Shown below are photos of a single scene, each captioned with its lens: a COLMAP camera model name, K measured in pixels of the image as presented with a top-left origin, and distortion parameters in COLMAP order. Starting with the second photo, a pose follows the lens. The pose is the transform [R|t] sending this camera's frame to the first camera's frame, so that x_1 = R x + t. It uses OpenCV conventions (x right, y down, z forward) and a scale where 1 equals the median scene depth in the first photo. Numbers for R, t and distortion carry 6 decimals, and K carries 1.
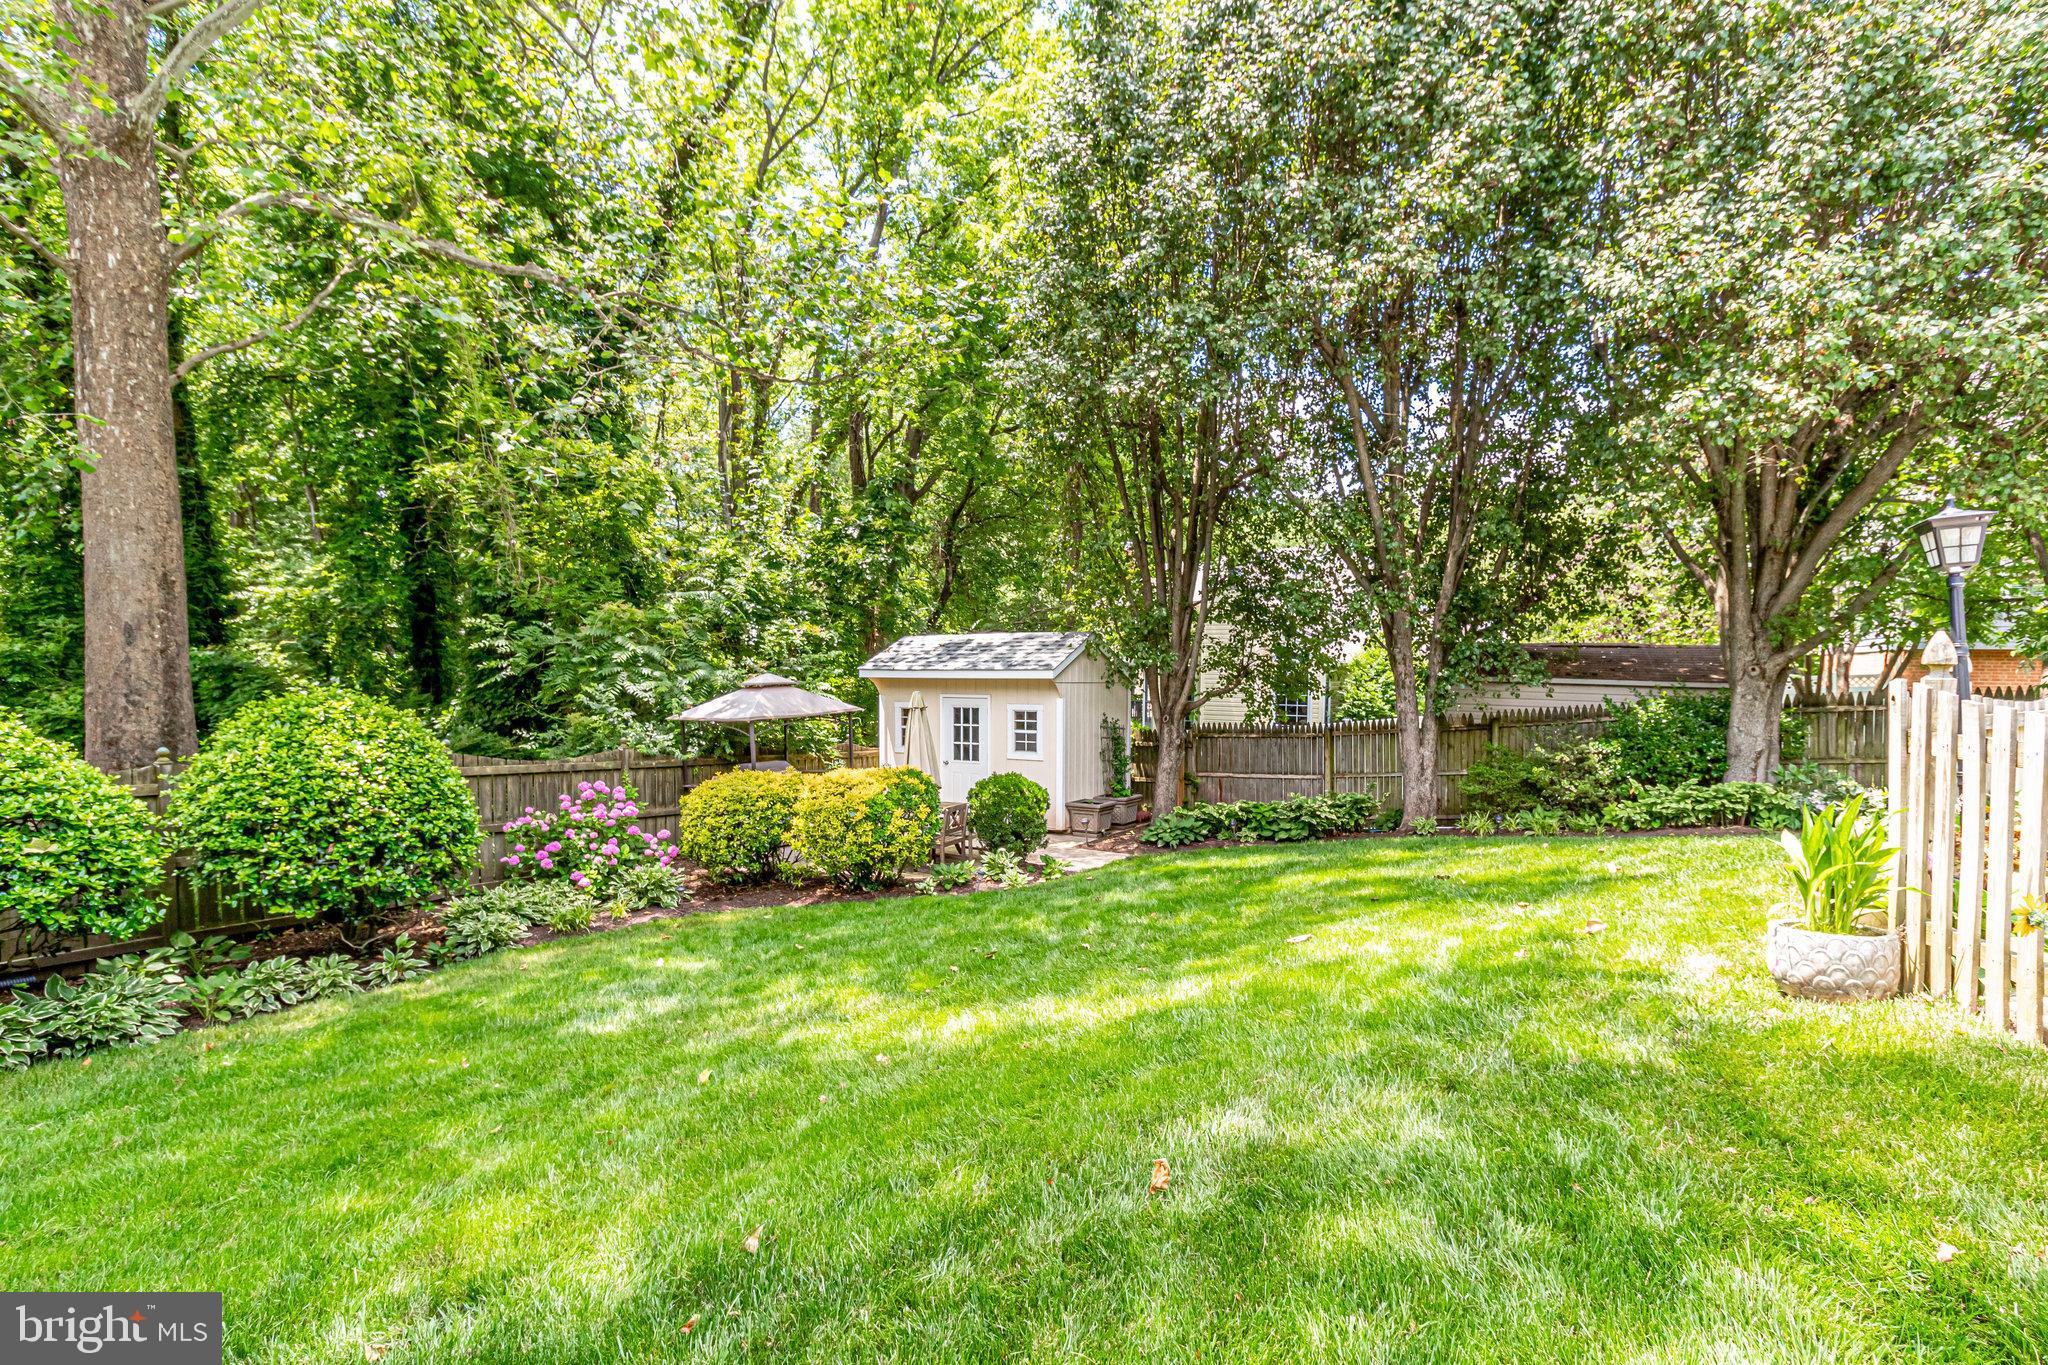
lens RADIAL K [[985.9, 0, 1029.1], [0, 985.9, 697.6], [0, 0, 1]] dist [0.002378, 0.001118]
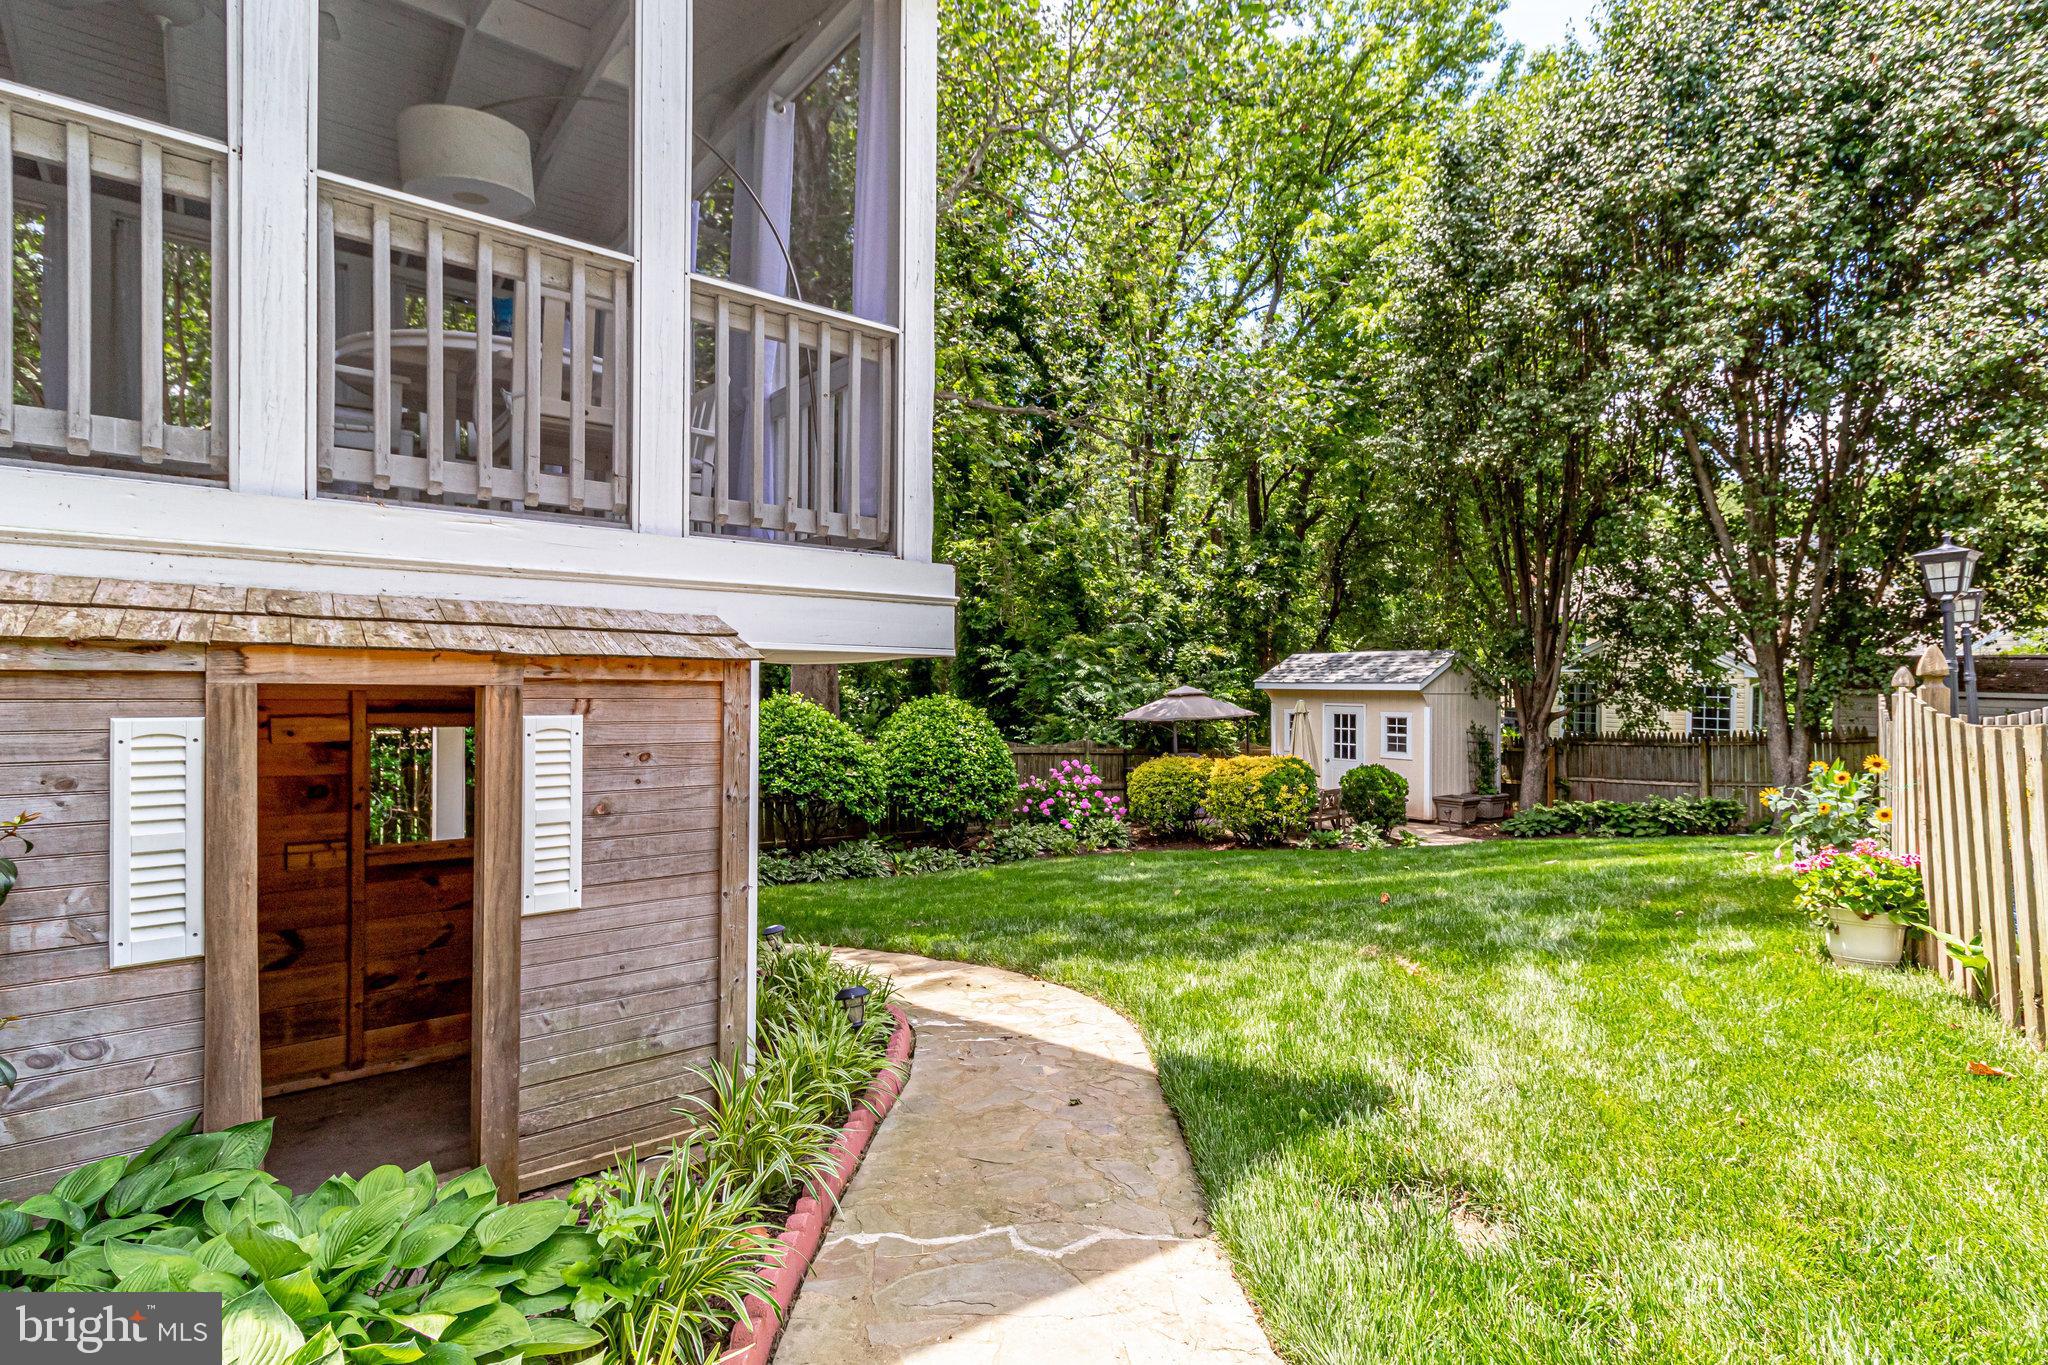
lens RADIAL K [[985.9, 0, 1029.1], [0, 985.9, 697.6], [0, 0, 1]] dist [0.002378, 0.001118]
pose [[0.923752, 0.006059, -0.382944, 0.047217], [-0.009680, 0.999925, -0.007530, 0.003130], [0.382870, 0.010663, 0.923741, -0.296524]]
